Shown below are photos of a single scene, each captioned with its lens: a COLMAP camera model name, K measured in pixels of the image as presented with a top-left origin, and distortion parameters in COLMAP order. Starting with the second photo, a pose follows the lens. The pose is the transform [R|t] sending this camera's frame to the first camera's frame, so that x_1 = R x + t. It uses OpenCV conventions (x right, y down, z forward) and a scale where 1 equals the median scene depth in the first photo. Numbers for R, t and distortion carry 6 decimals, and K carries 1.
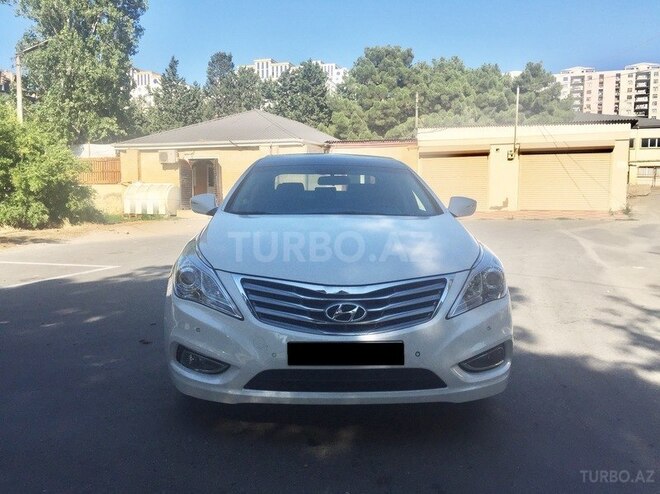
lens RADIAL K [[555.8, 0, 330.0], [0, 555.8, 247.0], [0, 0, 1]] dist [0.045338, -0.013980]
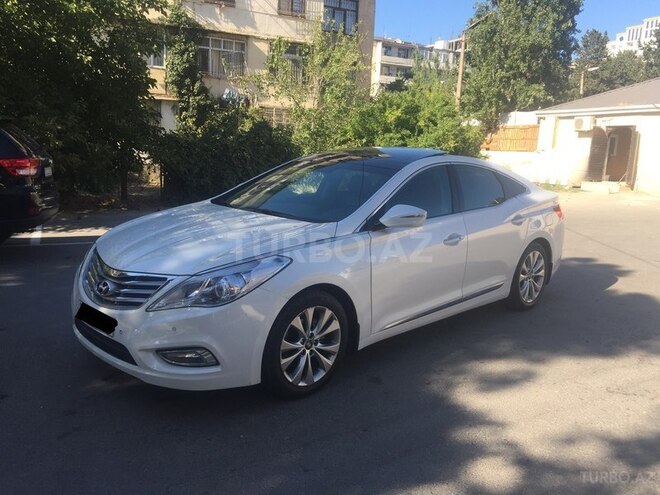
lens RADIAL K [[560.3, 0, 330.0], [0, 560.3, 247.5], [0, 0, 1]] dist [0.045352, -0.058567]
pose [[0.705059, 0.144344, -0.694303, 0.082901], [-0.100521, 0.989522, 0.103641, -0.010673], [0.701988, -0.003281, 0.712181, 0.027033]]
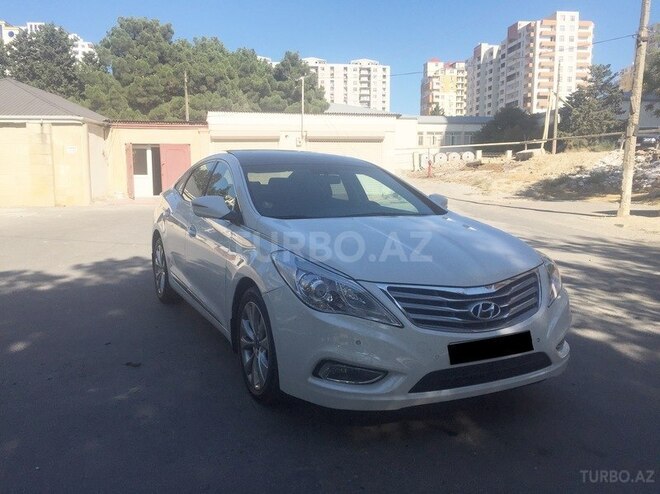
lens RADIAL K [[560.3, 0, 330.0], [0, 560.3, 247.0], [0, 0, 1]] dist [0.045352, -0.058567]
pose [[0.908042, -0.051931, 0.415647, -0.044431], [0.038998, 0.998456, 0.039550, -0.004000], [-0.417060, -0.019704, 0.908666, 0.007542]]
